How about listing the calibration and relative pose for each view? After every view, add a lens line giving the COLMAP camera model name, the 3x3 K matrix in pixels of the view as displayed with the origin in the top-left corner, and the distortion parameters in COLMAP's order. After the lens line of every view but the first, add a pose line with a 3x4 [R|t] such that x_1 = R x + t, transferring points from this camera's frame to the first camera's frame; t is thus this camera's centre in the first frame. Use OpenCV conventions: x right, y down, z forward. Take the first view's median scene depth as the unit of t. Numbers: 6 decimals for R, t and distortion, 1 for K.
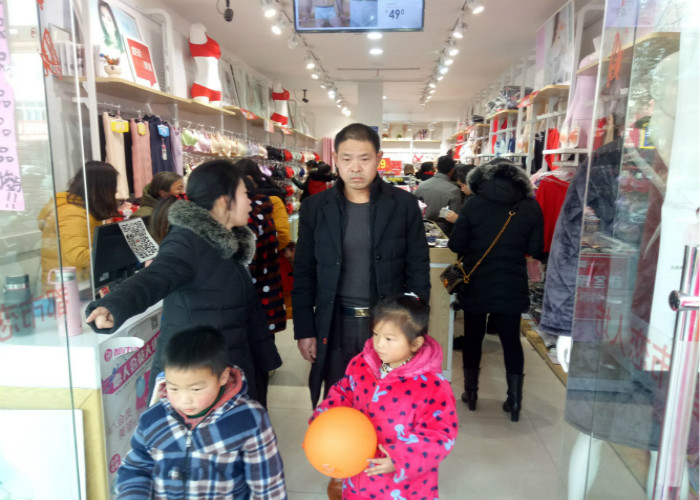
lens RADIAL K [[534.2, 0, 405.0], [0, 534.2, 250.1], [0, 0, 1]] dist [0.028541, -0.002047]
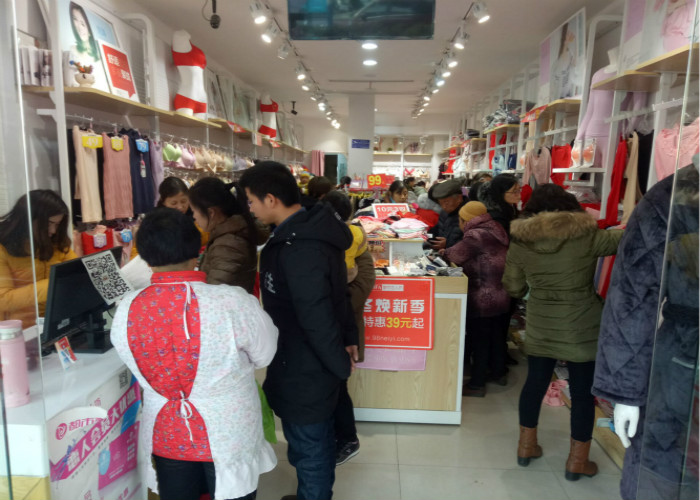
lens RADIAL K [[468.8, 0, 386.0], [0, 468.8, 236.4], [0, 0, 1]] dist [0.019390, -0.004505]
pose [[0.999472, -0.000177, 0.032497, -0.058922], [0.000509, 0.999948, -0.010203, -0.056994], [-0.032493, 0.010215, 0.999420, 0.180528]]
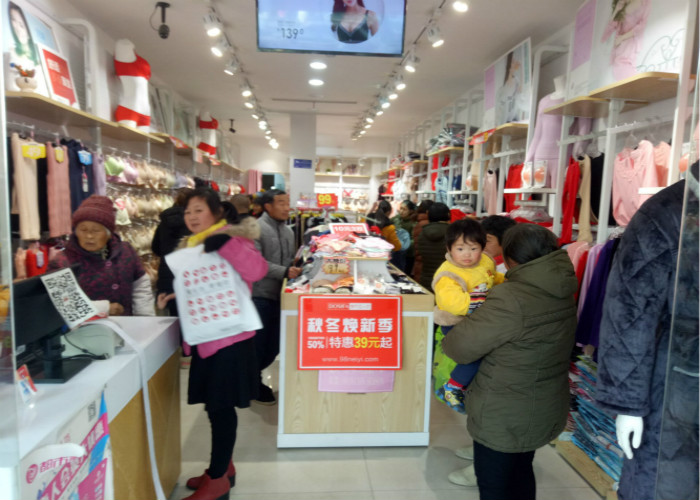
lens RADIAL K [[460.4, 0, 332.6], [0, 460.4, 246.2], [0, 0, 1]] dist [0.024176, -0.020610]
pose [[0.988507, 0.001398, 0.151166, -0.167640], [0.005720, 0.998895, -0.046645, -0.044388], [-0.151064, 0.046974, 0.987407, 0.219098]]
